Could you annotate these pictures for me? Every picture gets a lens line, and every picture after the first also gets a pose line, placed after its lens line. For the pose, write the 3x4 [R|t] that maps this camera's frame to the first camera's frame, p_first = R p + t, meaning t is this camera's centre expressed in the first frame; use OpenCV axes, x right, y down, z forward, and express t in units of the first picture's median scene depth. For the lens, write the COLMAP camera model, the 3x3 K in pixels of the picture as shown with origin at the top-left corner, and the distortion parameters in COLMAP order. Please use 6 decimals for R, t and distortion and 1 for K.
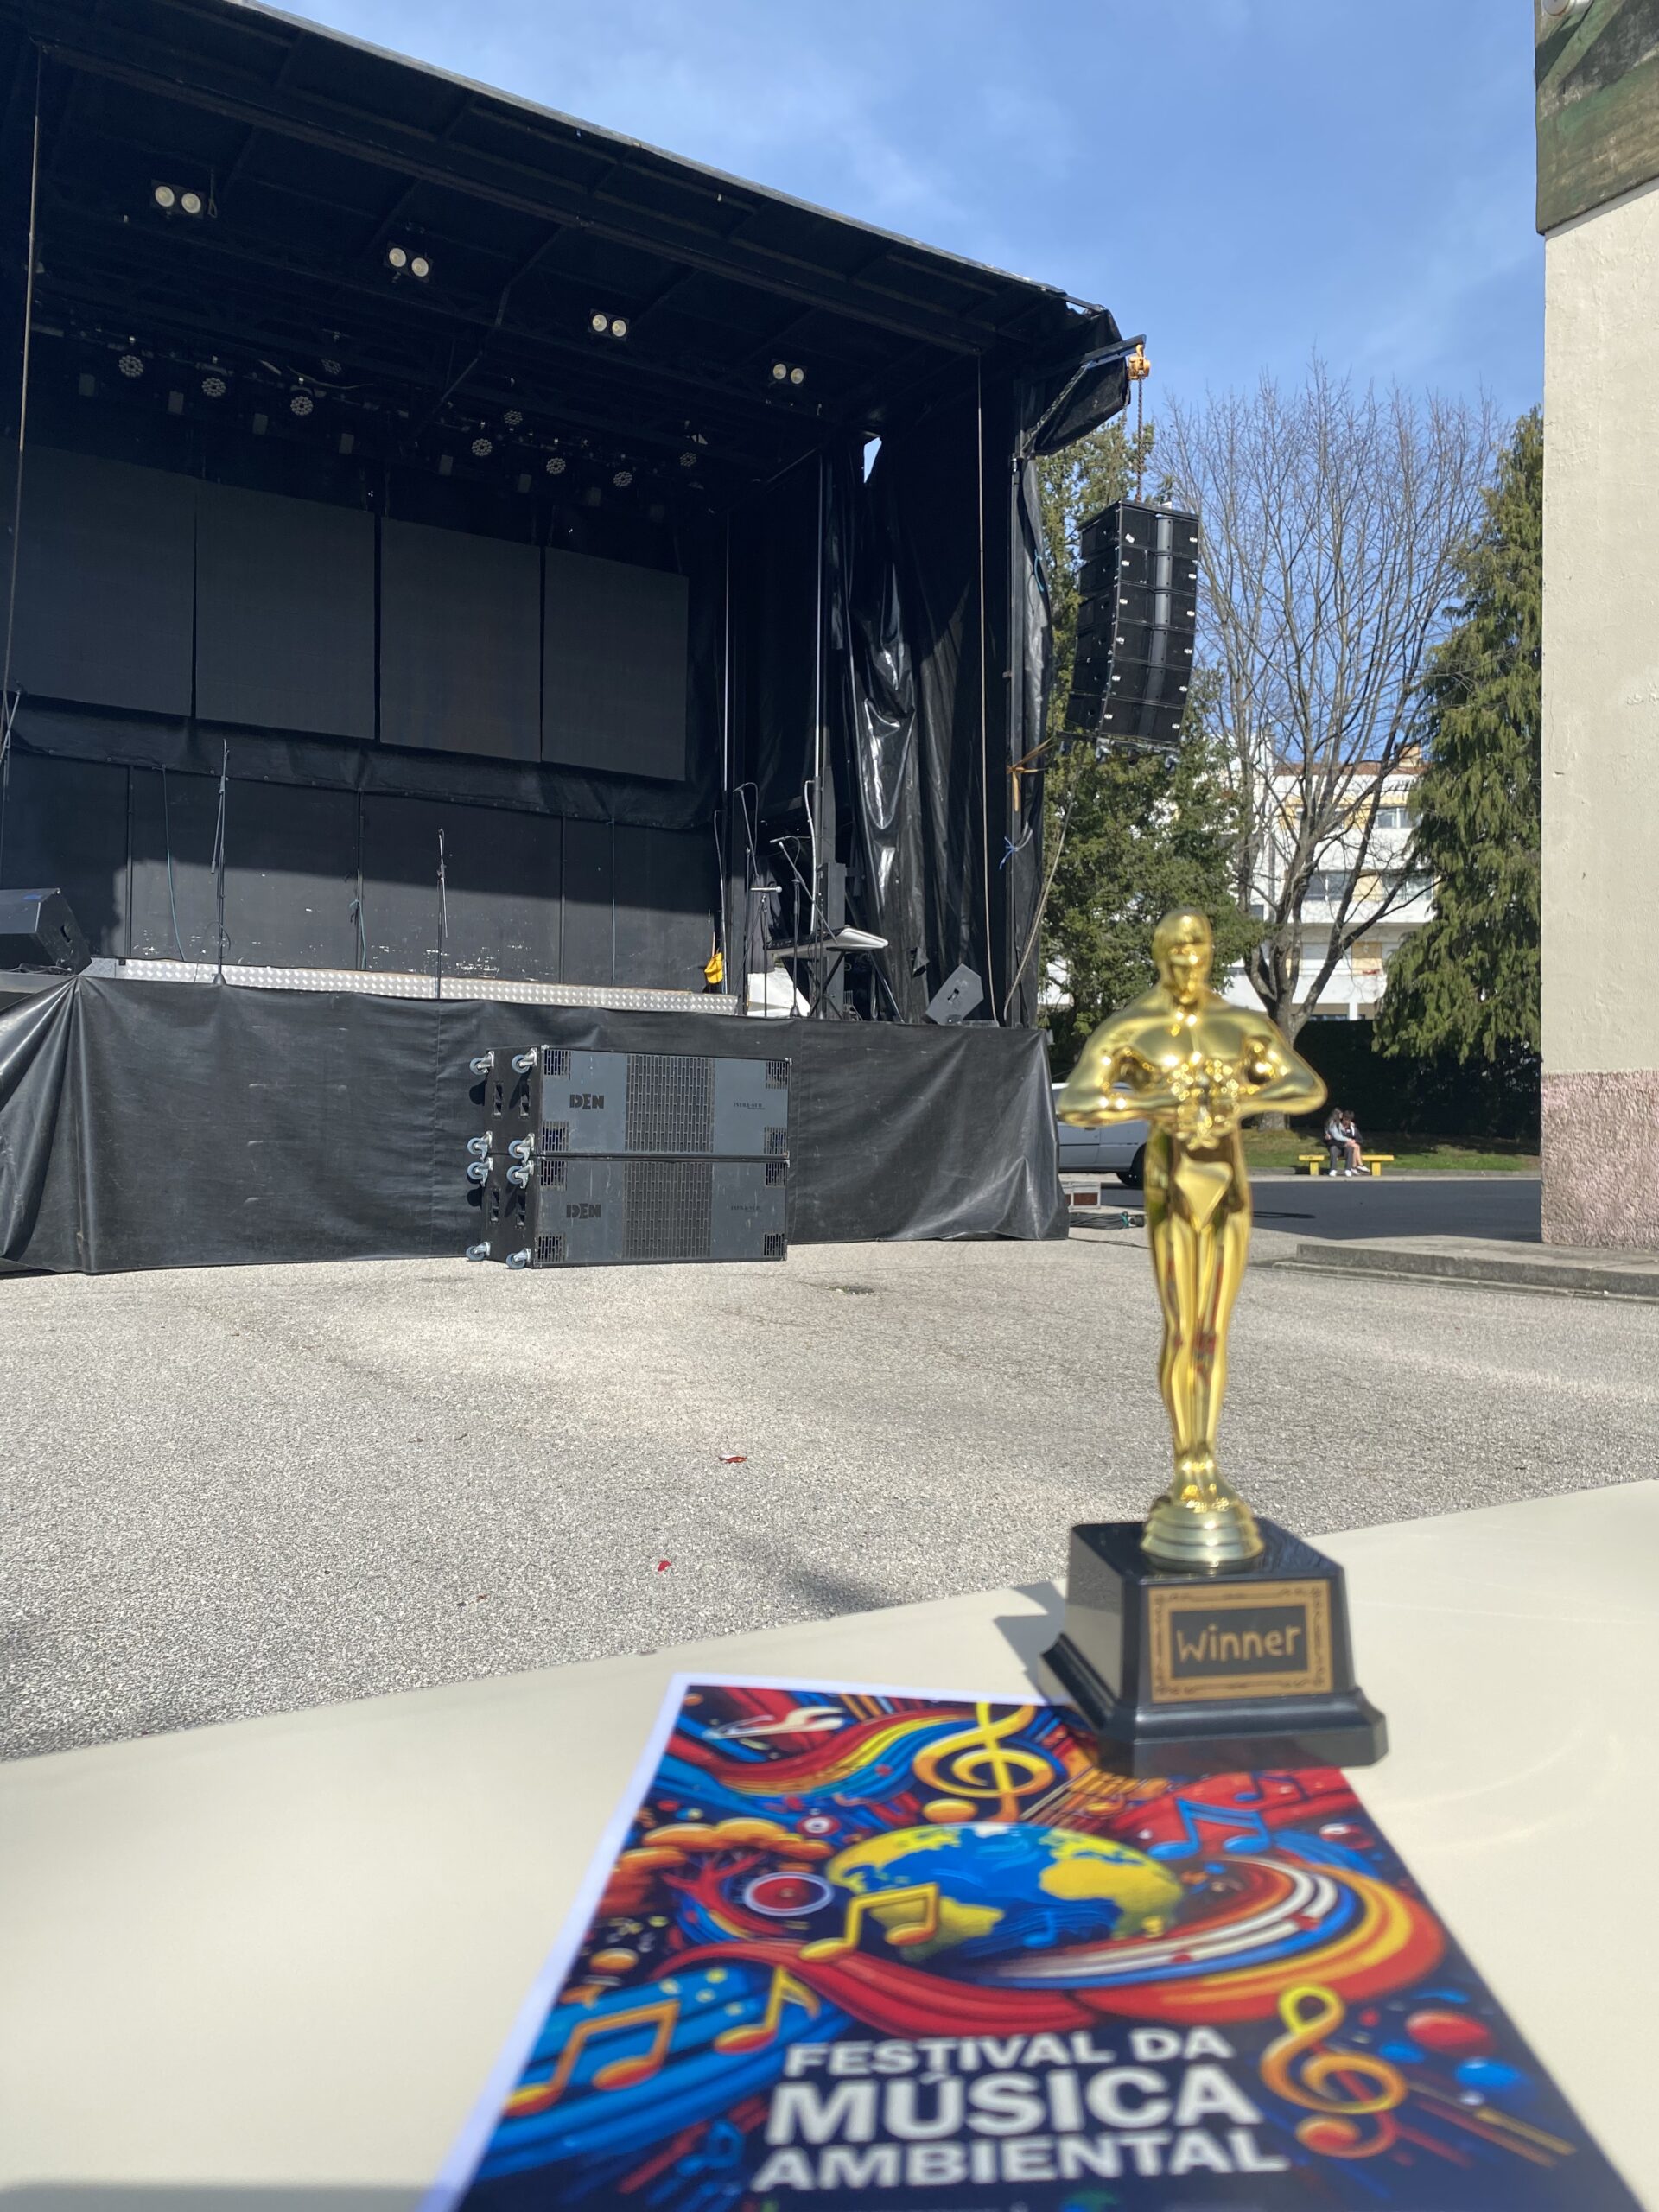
lens RADIAL K [[1723.1, 0, 829.5], [0, 1723.1, 1106.0], [0, 0, 1]] dist [0.070093, -0.099703]
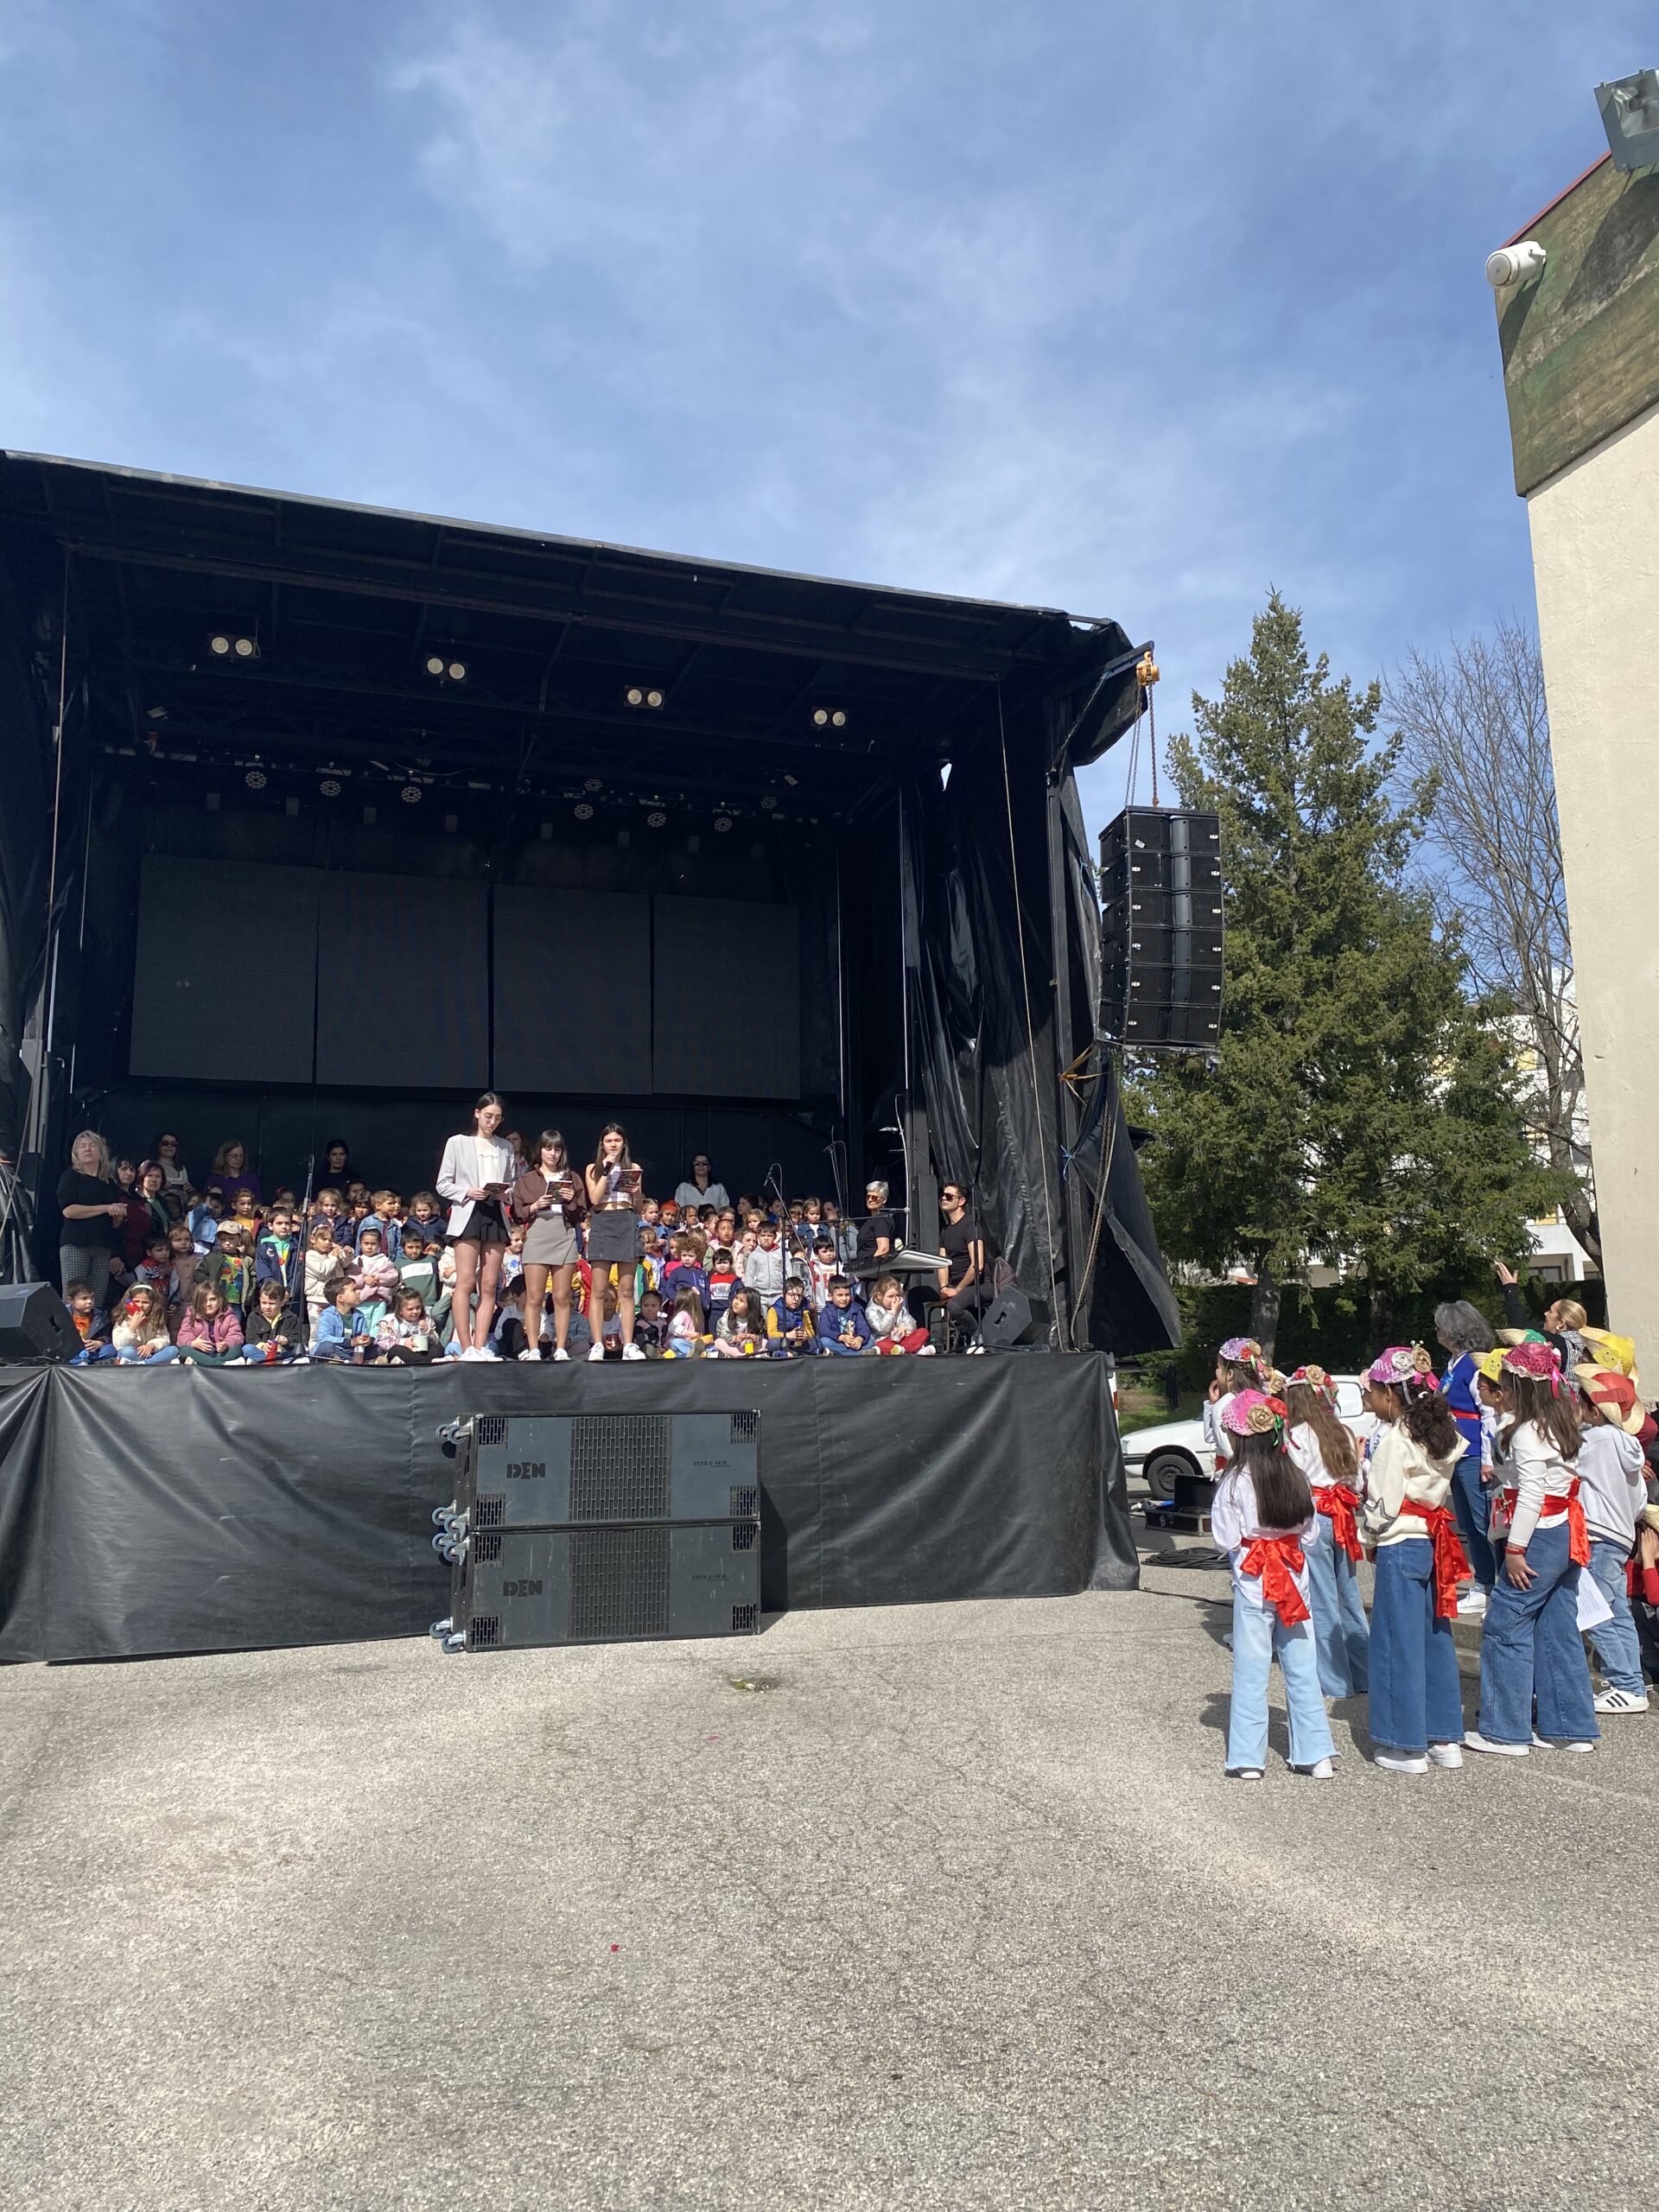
lens RADIAL K [[1689.0, 0, 871.7], [0, 1689.0, 1091.9], [0, 0, 1]] dist [0.162334, -0.419684]
pose [[0.971831, -0.068424, -0.225527, 0.254630], [0.033370, 0.987236, -0.155726, -0.051758], [0.233304, 0.143813, 0.961711, 0.079211]]
